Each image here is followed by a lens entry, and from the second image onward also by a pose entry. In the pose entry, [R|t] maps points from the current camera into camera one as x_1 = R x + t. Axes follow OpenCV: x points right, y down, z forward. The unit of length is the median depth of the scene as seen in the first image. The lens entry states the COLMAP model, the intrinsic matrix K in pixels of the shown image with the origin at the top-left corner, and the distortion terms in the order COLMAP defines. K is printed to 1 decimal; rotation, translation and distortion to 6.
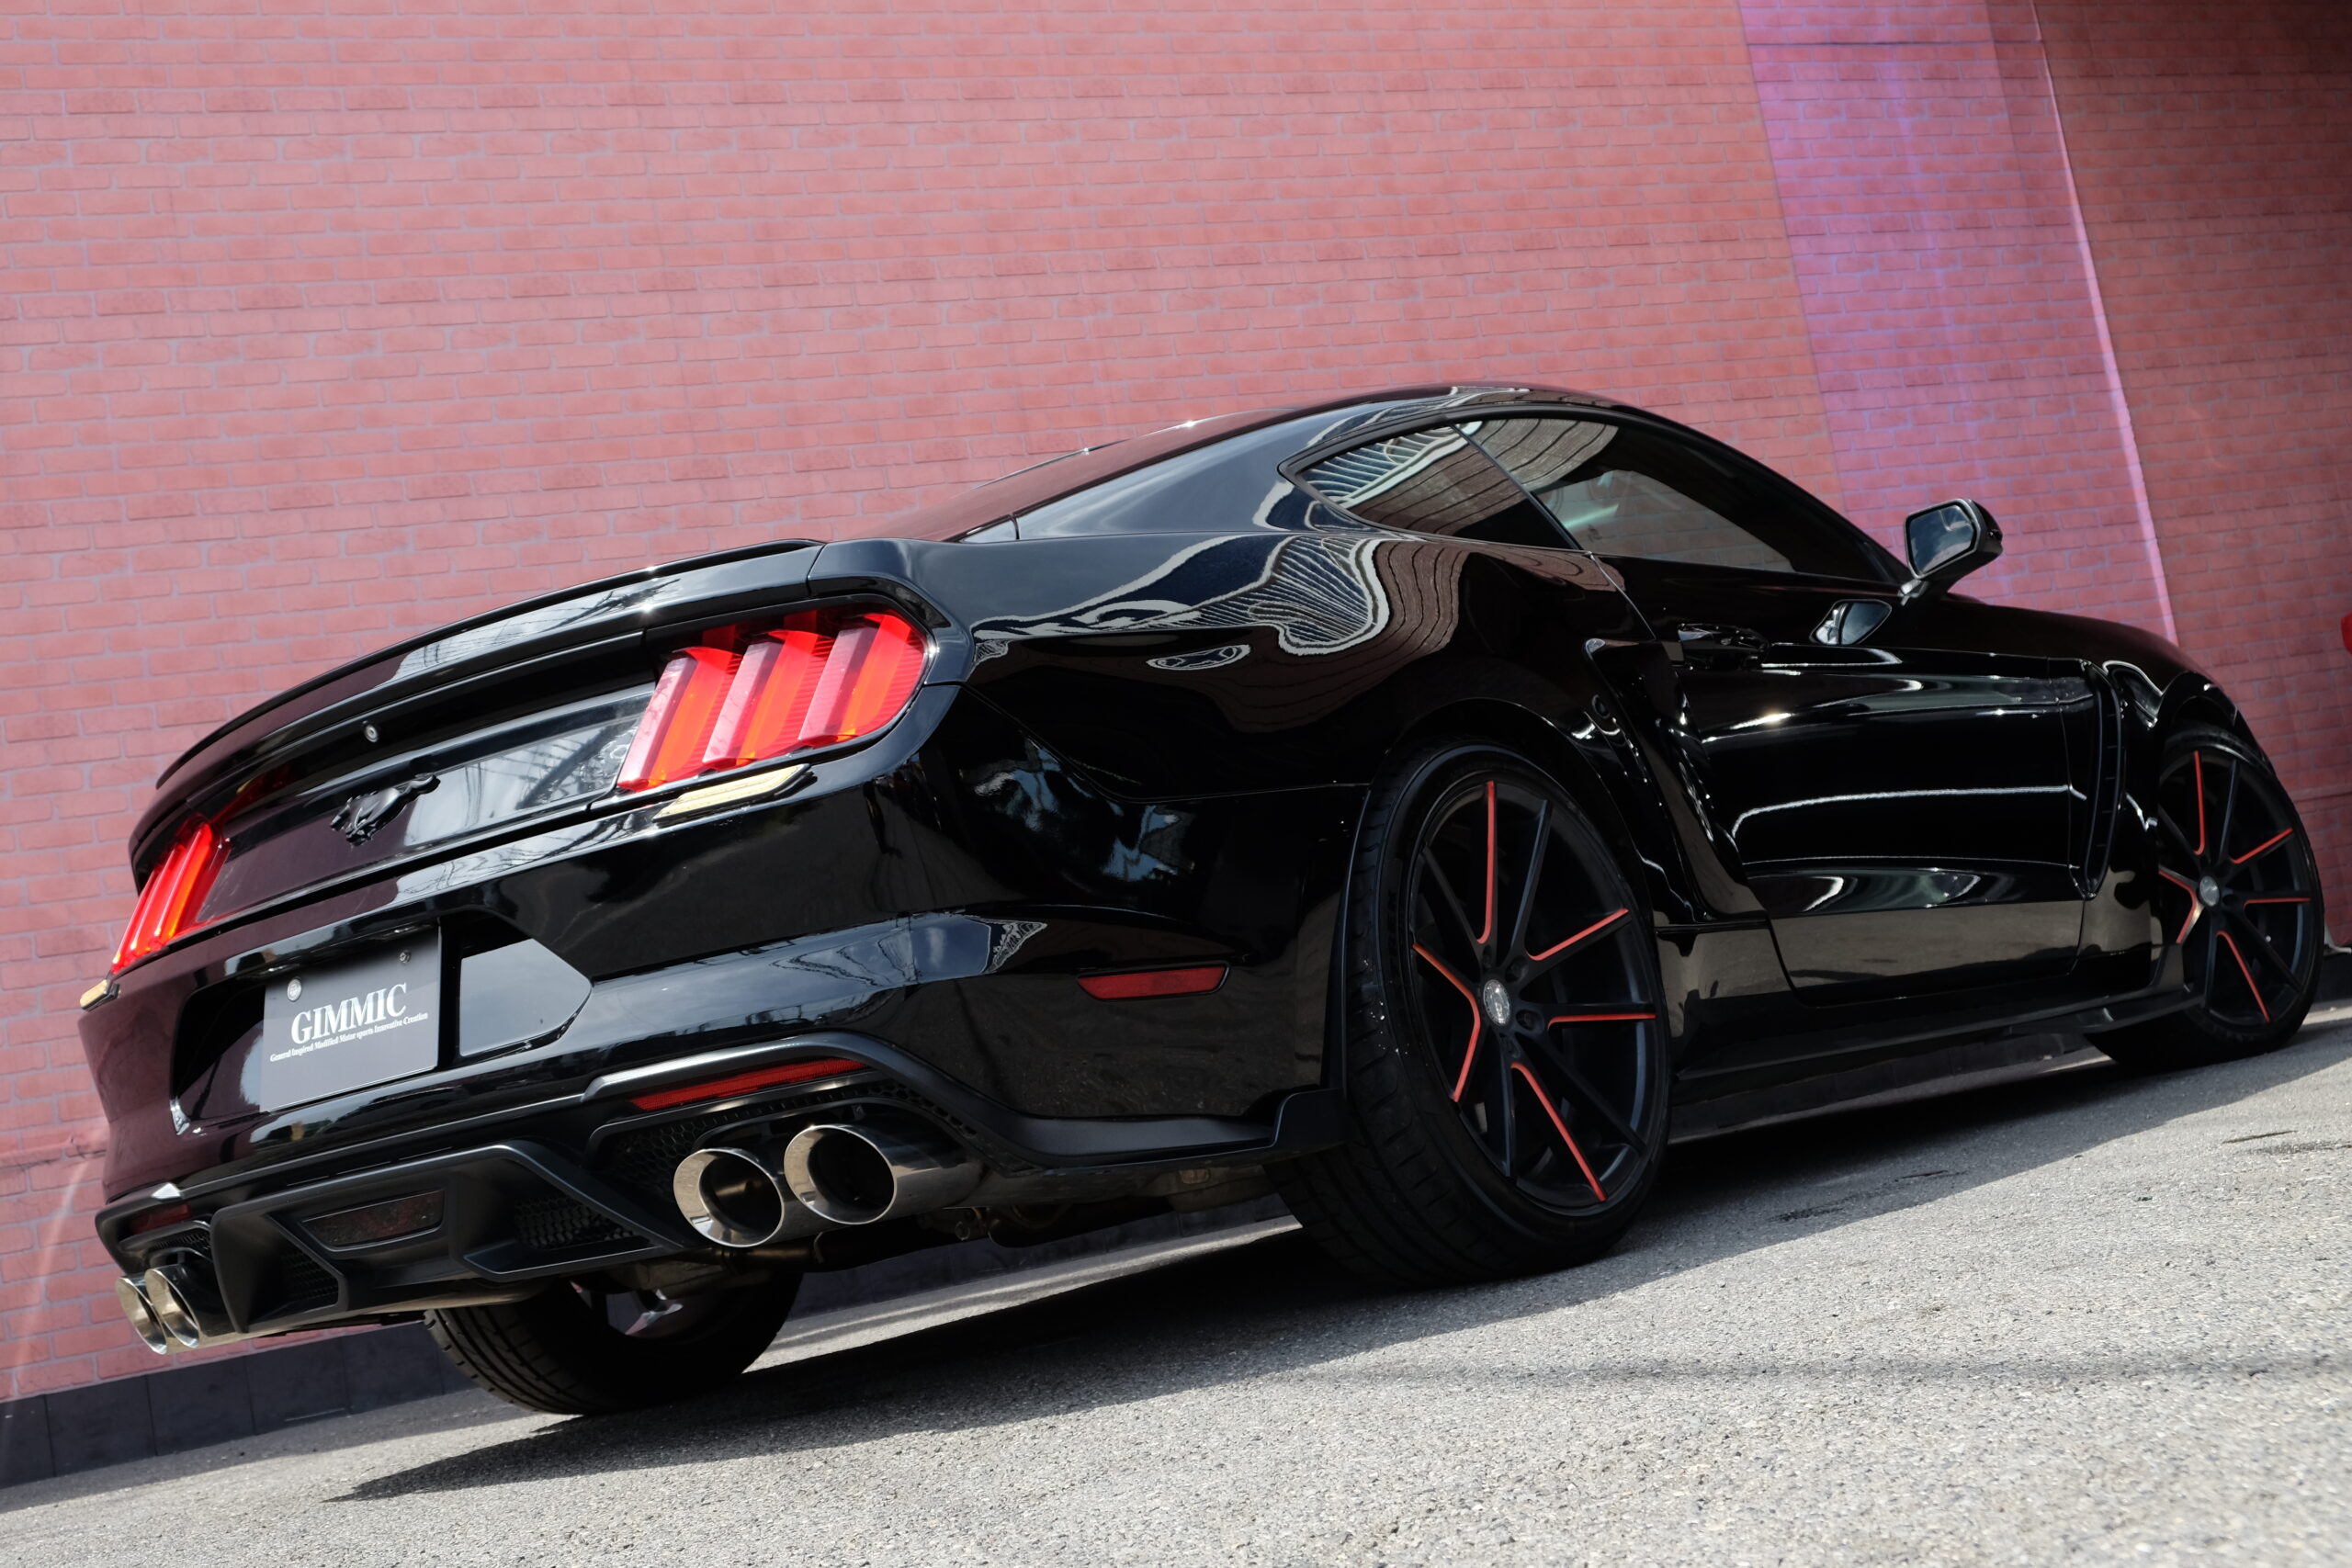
lens RADIAL K [[3072.5, 0, 1180.8], [0, 3072.5, 785.2], [0, 0, 1]] dist [0.004094, 0.047679]
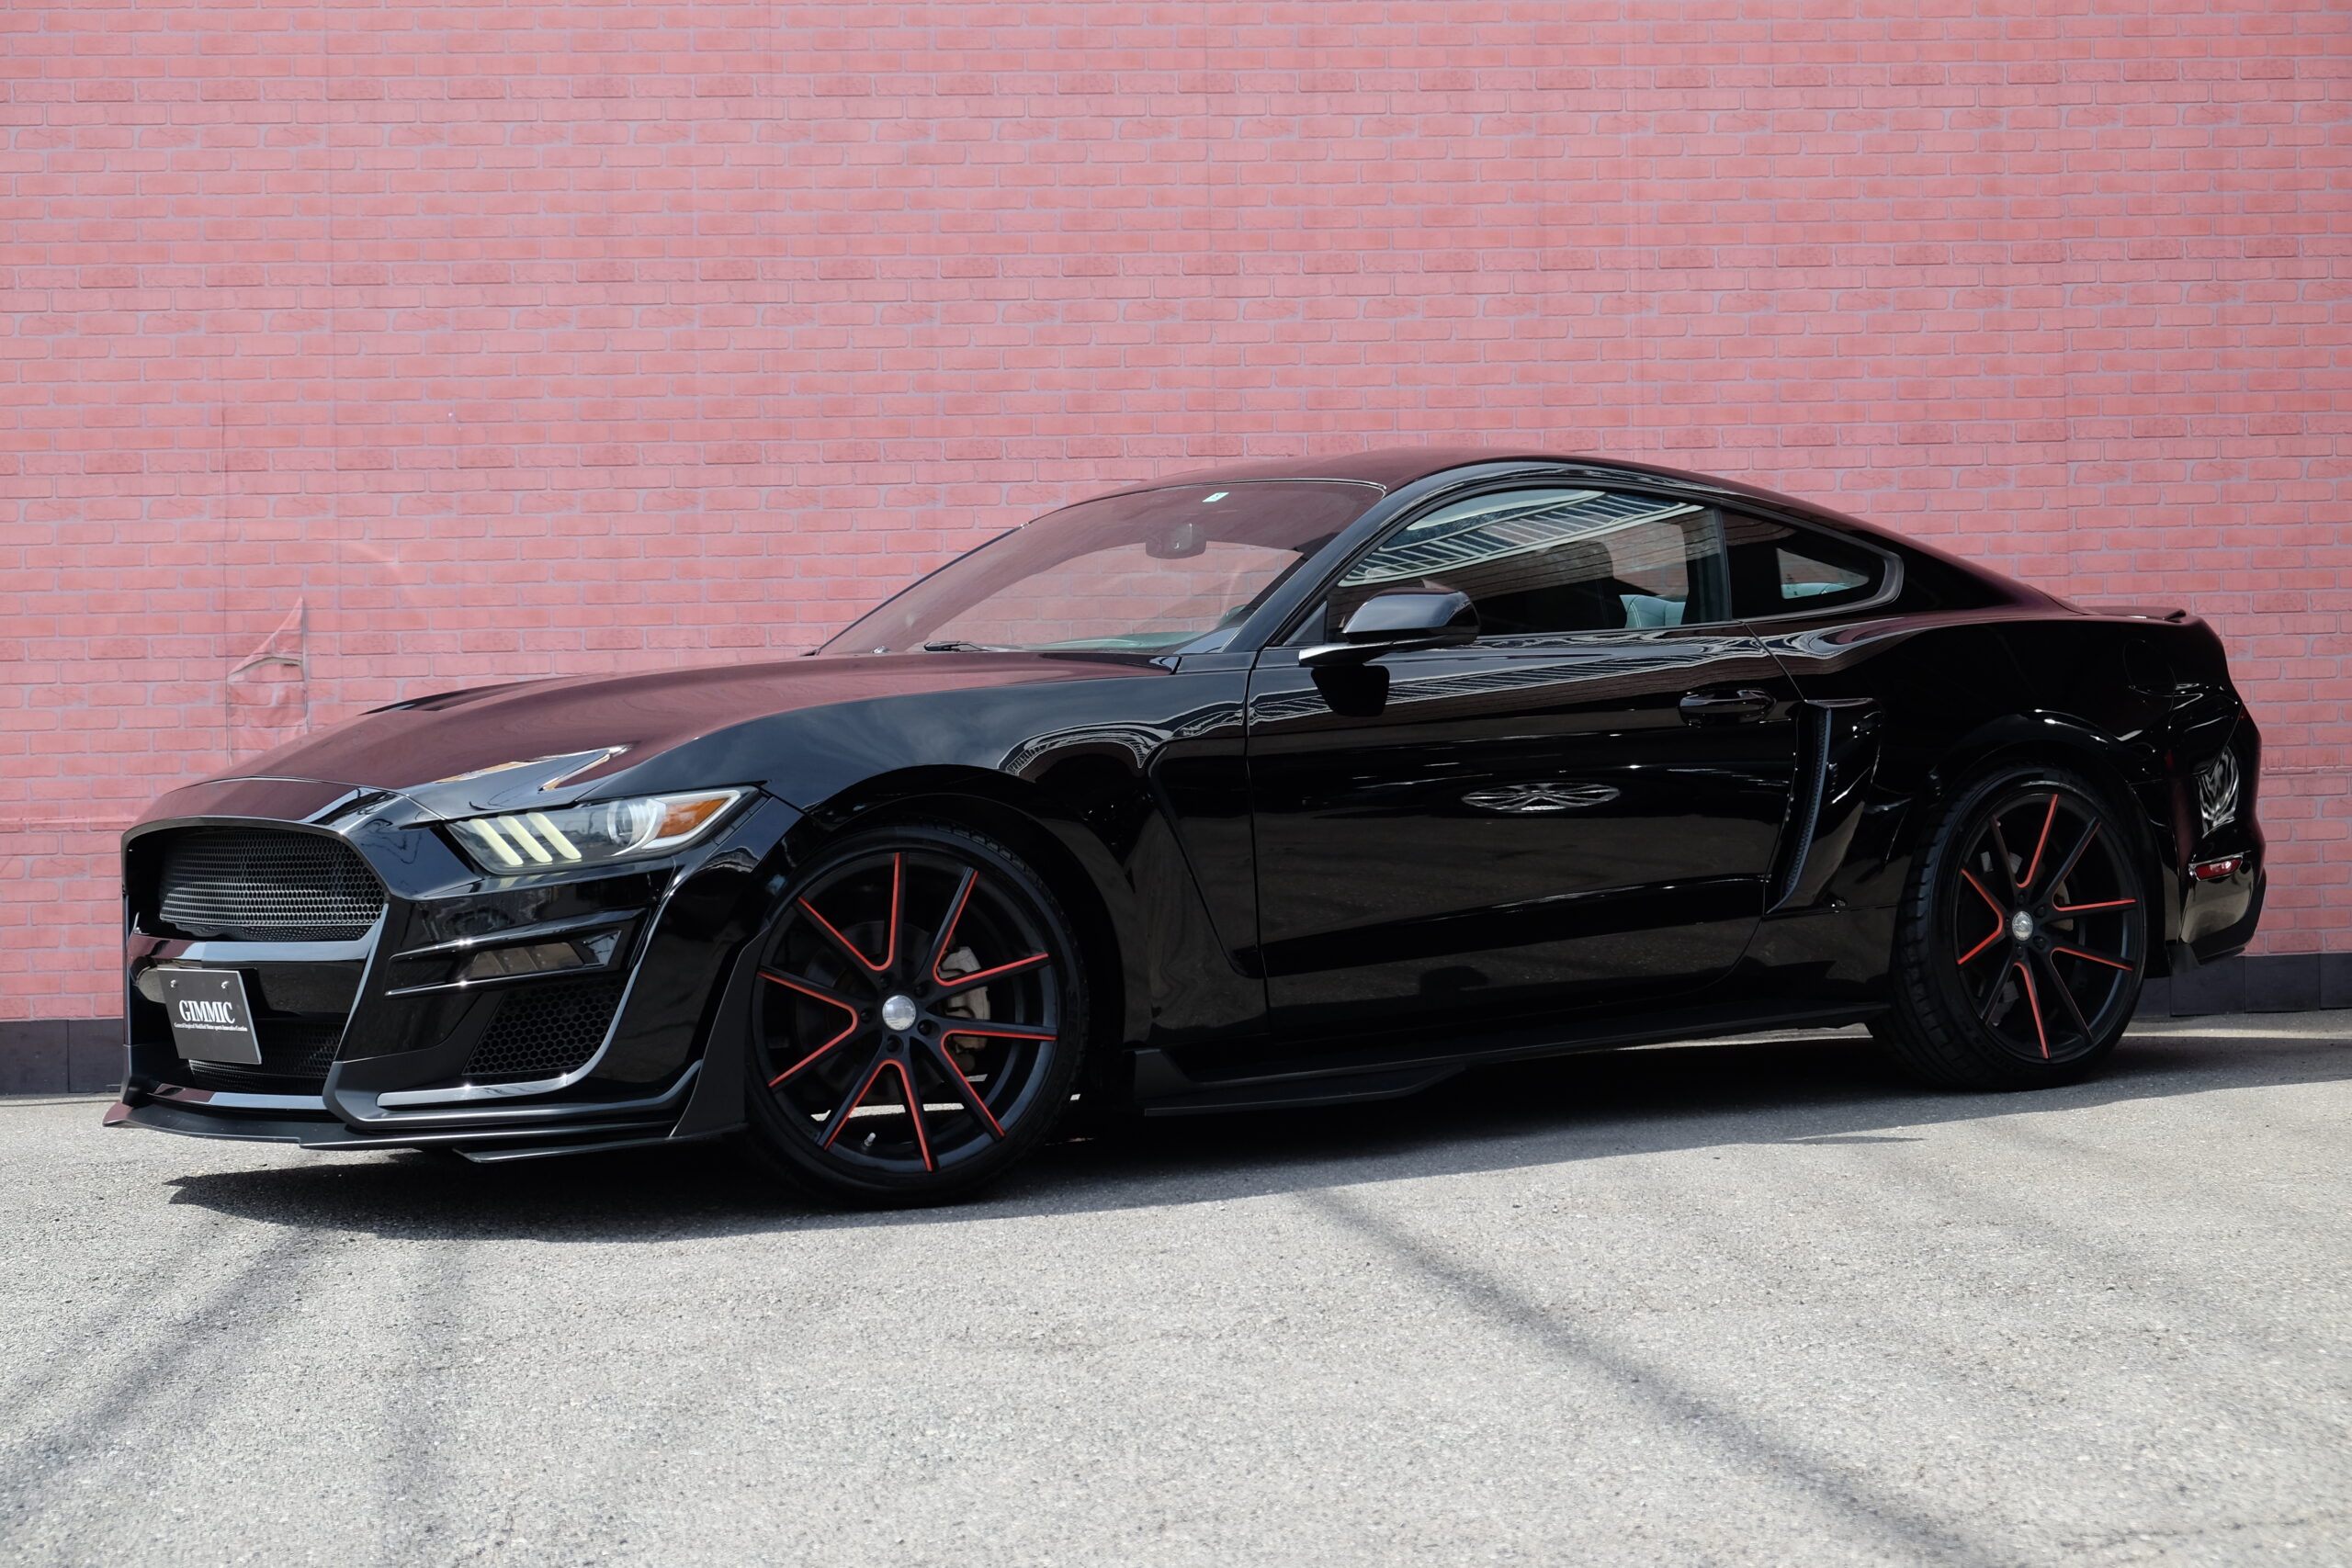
lens RADIAL K [[4583.2, 0, 1173.6], [0, 4583.2, 781.8], [0, 0, 1]] dist [0.014482, 0.151943]
pose [[0.928002, 0.160929, -0.336027, 0.441460], [-0.107327, 0.979141, 0.172523, -0.222146], [0.356781, -0.124037, 0.925917, -0.568219]]
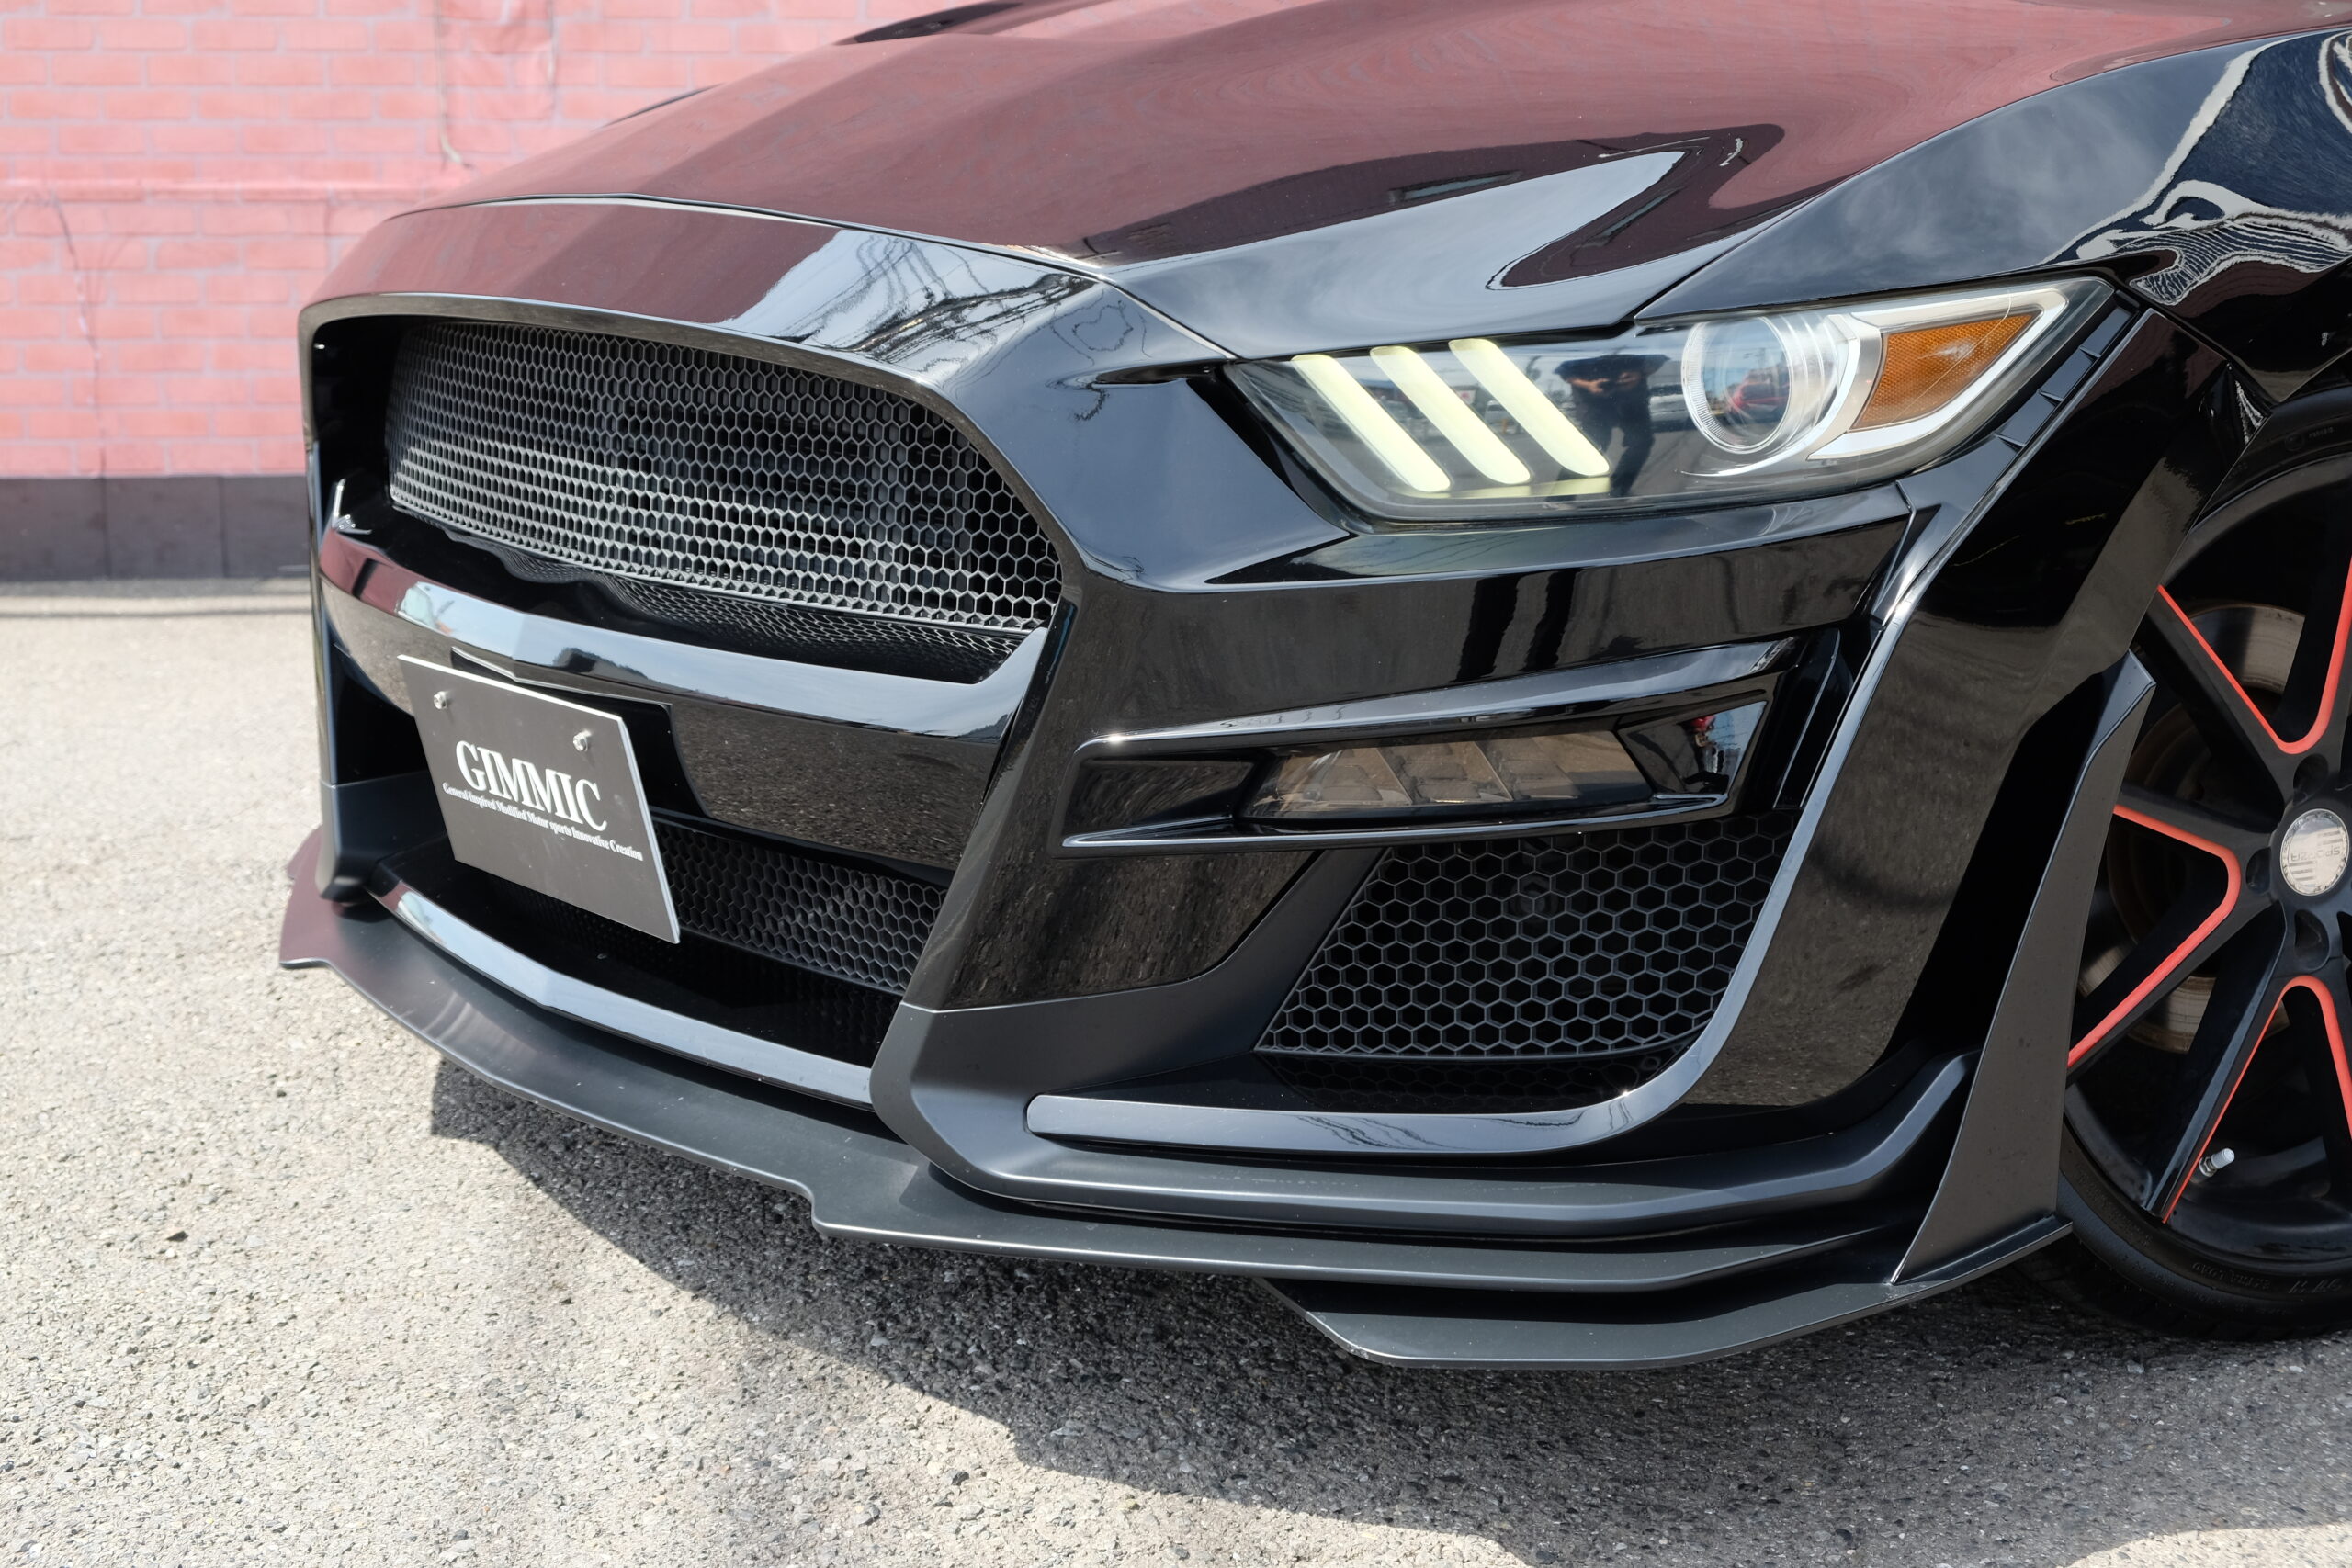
lens RADIAL K [[3201.9, 0, 1179.0], [0, 3201.9, 788.1], [0, 0, 1]] dist [0.019582, 0.046726]
pose [[0.937193, 0.241270, -0.251907, -0.041020], [-0.137952, 0.919688, 0.367619, -0.061829], [0.320371, -0.309779, 0.895209, 0.169905]]
